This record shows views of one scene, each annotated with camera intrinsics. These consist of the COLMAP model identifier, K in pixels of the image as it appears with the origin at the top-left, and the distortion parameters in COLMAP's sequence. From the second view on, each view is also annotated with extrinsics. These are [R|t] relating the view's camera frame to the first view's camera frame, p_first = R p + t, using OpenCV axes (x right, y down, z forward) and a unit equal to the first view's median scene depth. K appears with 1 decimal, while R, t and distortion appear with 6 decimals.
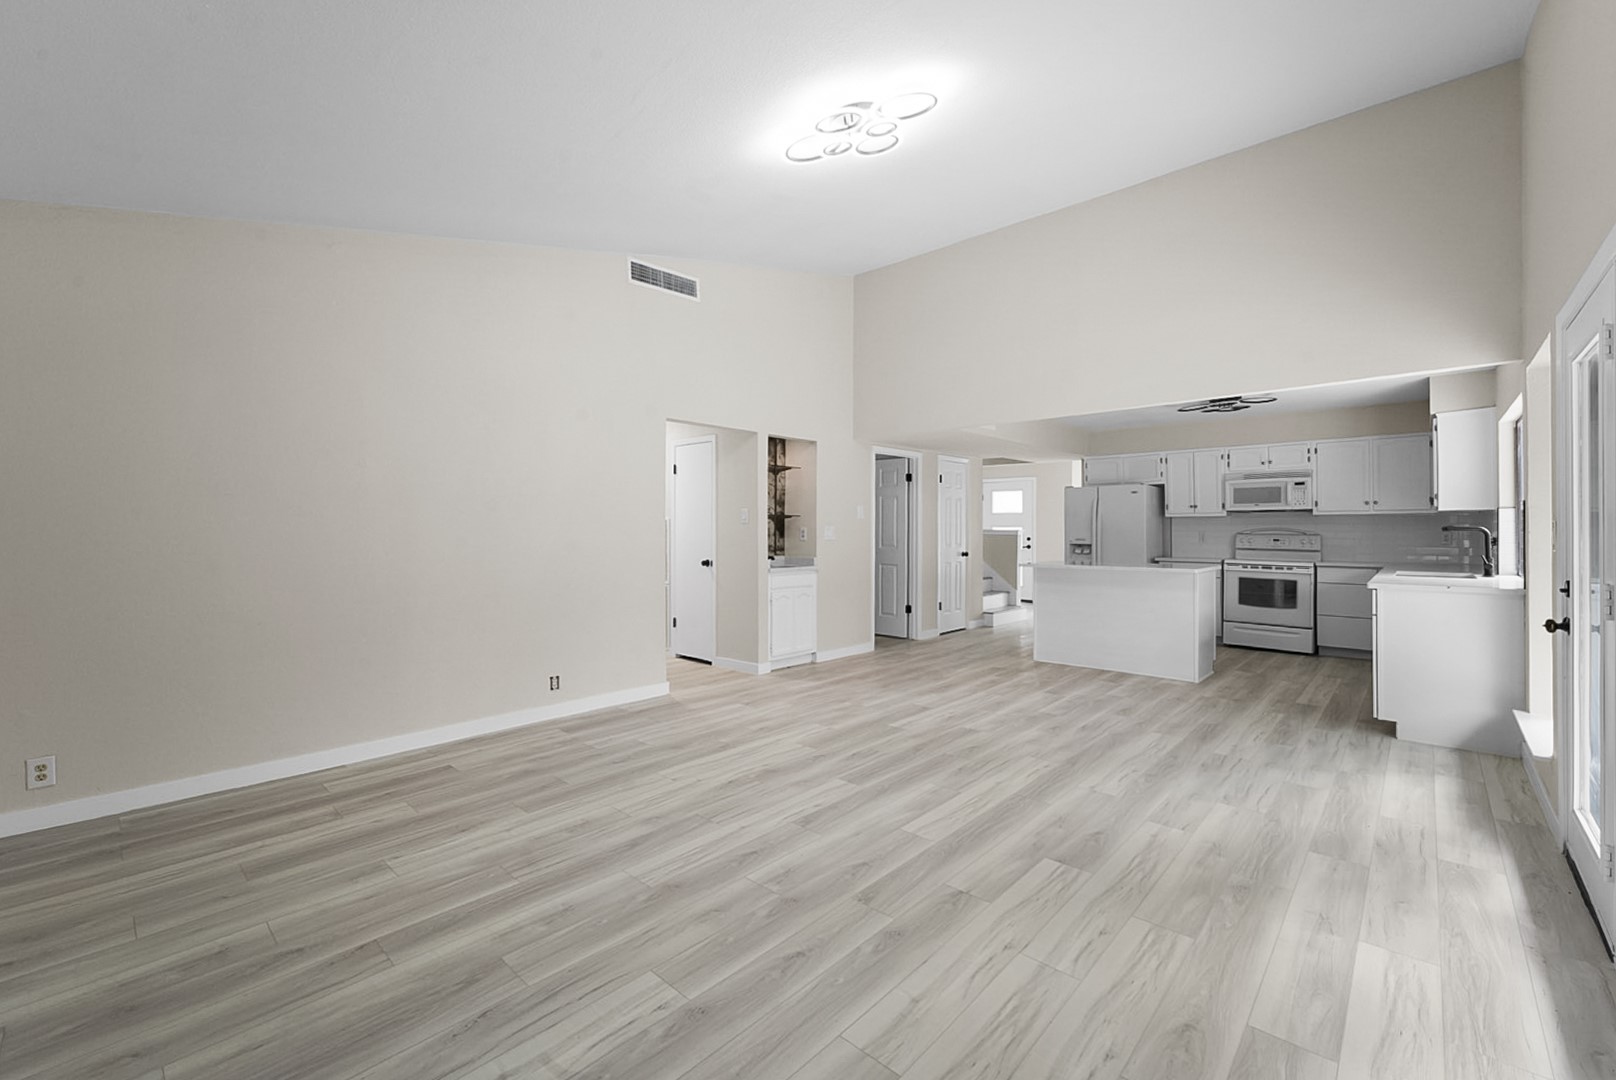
lens RADIAL K [[657.9, 0, 801.6], [0, 657.9, 541.6], [0, 0, 1]] dist [-0.001337, -0.000252]
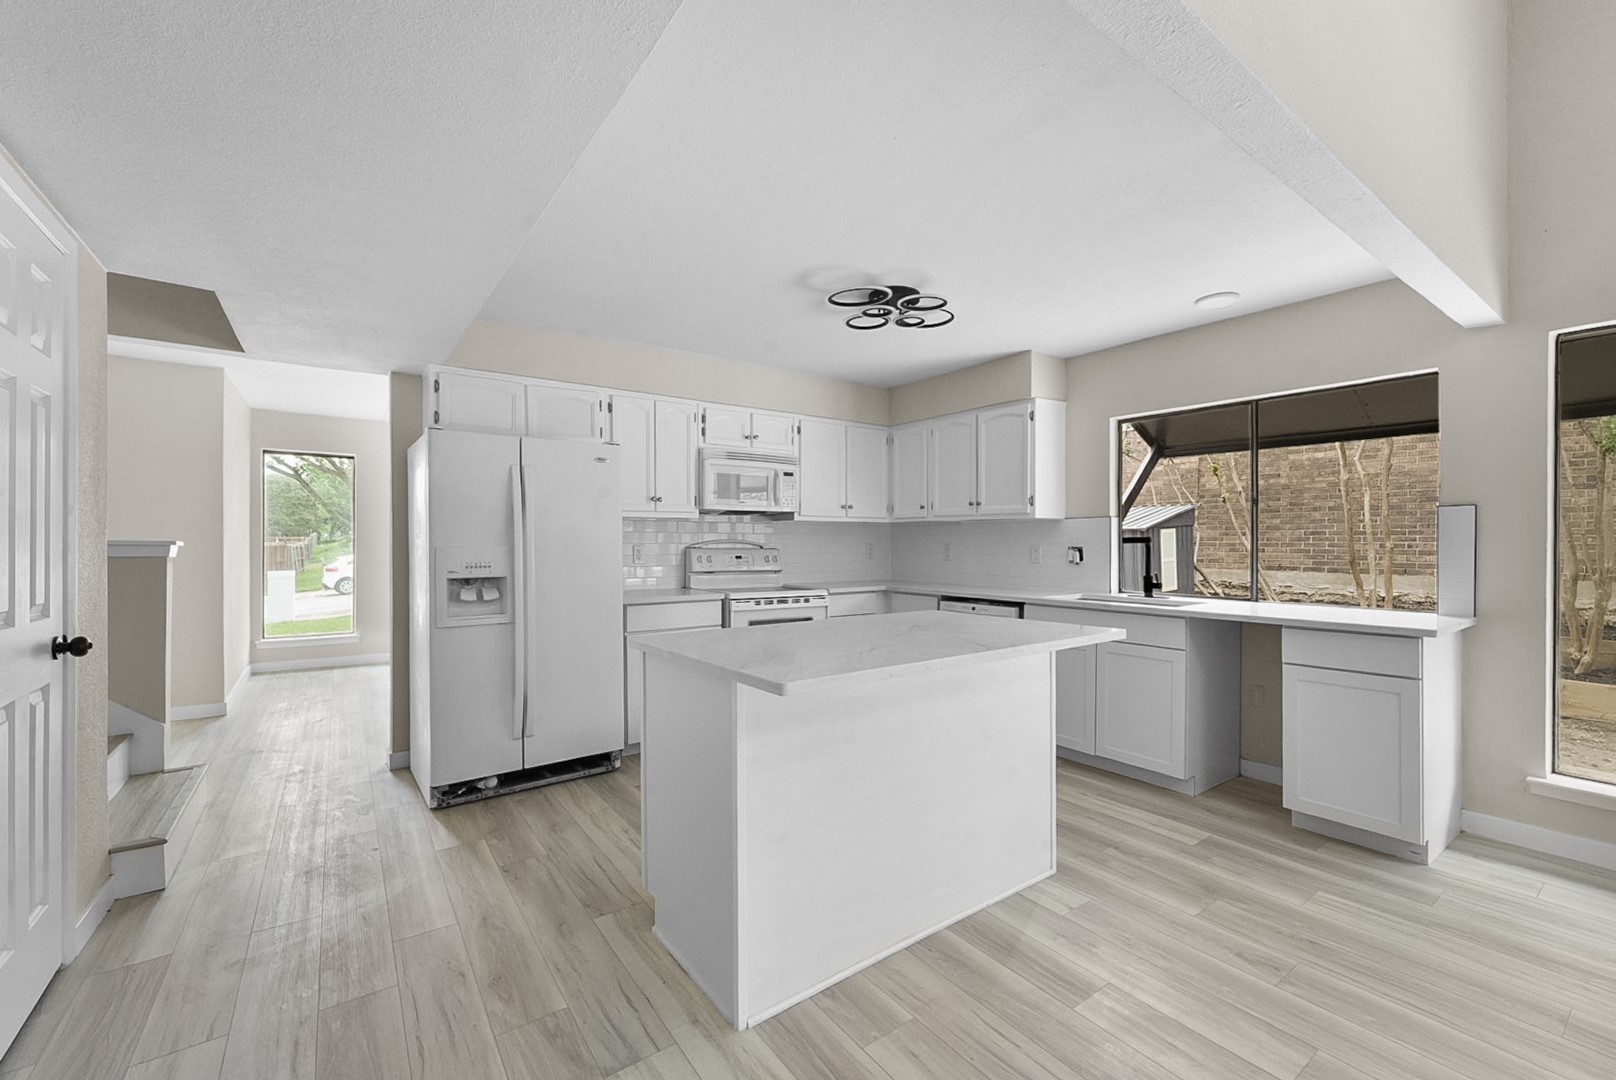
lens RADIAL K [[657.9, 0, 801.6], [0, 657.9, 541.6], [0, 0, 1]] dist [-0.001337, -0.000252]
pose [[0.196020, 0.003243, 0.980594, 0.088530], [0.017631, 0.999821, -0.006831, -0.013055], [-0.980441, 0.018628, 0.195928, 0.835711]]
